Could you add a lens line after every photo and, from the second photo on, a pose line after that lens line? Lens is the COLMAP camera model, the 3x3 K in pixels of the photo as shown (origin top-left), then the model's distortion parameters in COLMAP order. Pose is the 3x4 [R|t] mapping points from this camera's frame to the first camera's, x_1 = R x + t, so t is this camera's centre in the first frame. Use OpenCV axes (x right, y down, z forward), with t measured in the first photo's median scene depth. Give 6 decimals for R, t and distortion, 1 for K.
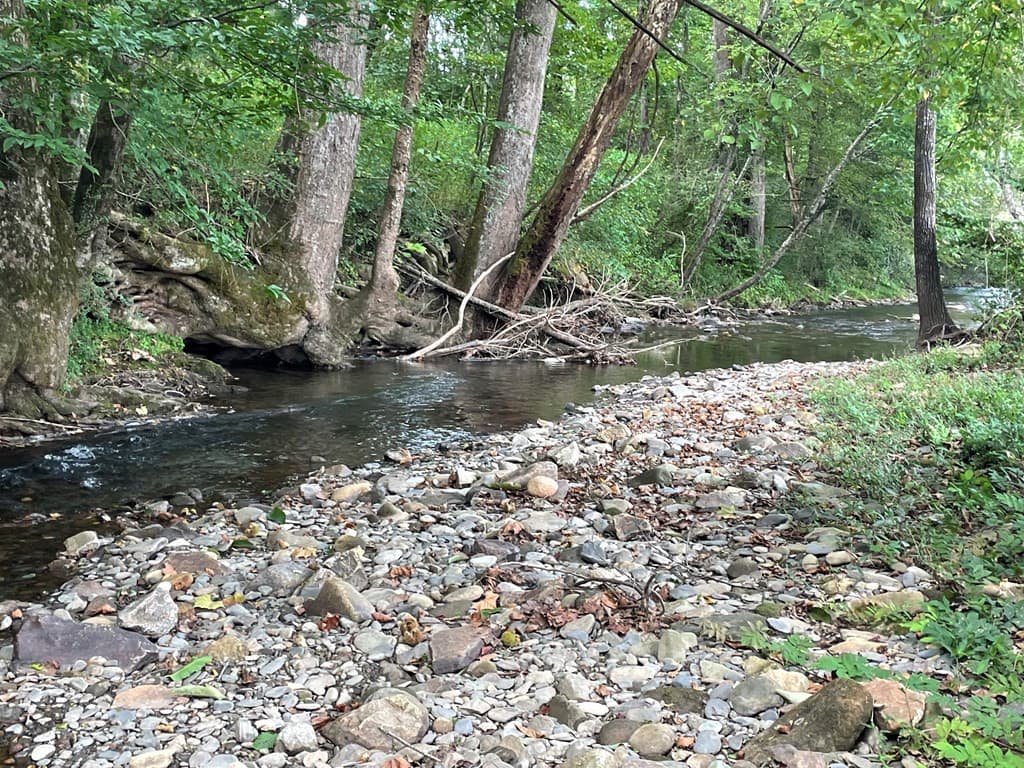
lens RADIAL K [[1411.4, 0, 512.0], [0, 1411.4, 384.0], [0, 0, 1]] dist [0.167532, -0.343492]
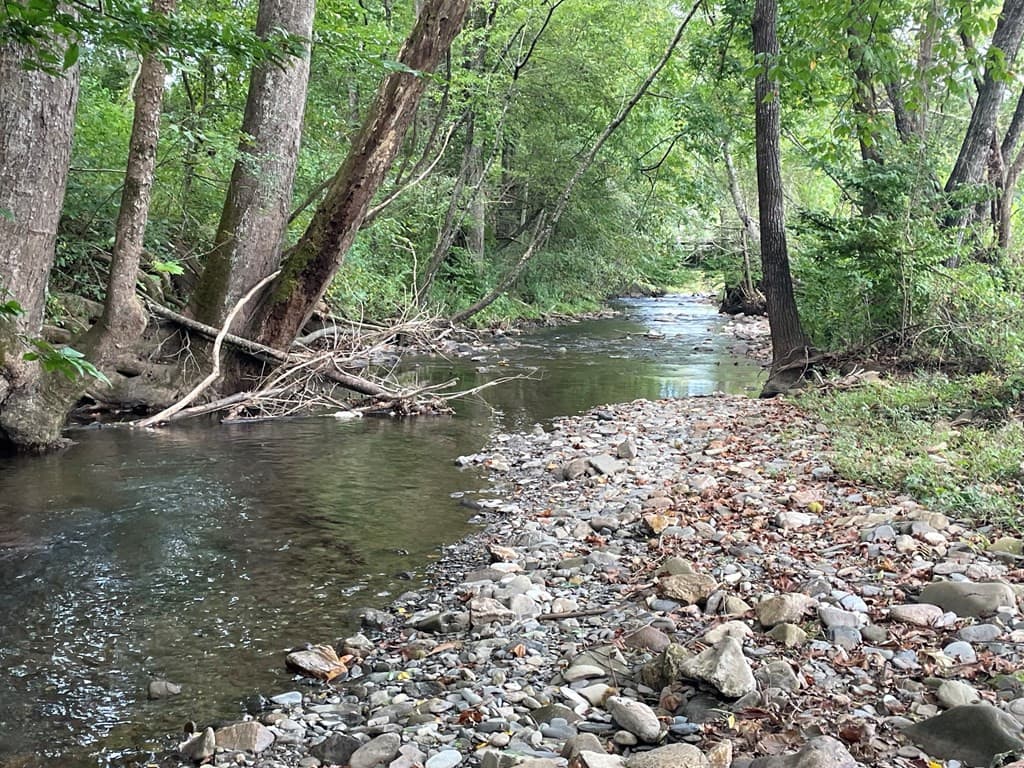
lens RADIAL K [[1401.1, 0, 516.8], [0, 1401.1, 367.3], [0, 0, 1]] dist [0.154746, -0.323803]
pose [[0.963862, -0.042145, 0.263045, -0.078110], [0.048064, 0.998714, -0.016106, -0.025370], [-0.262029, 0.028167, 0.964649, 0.258776]]
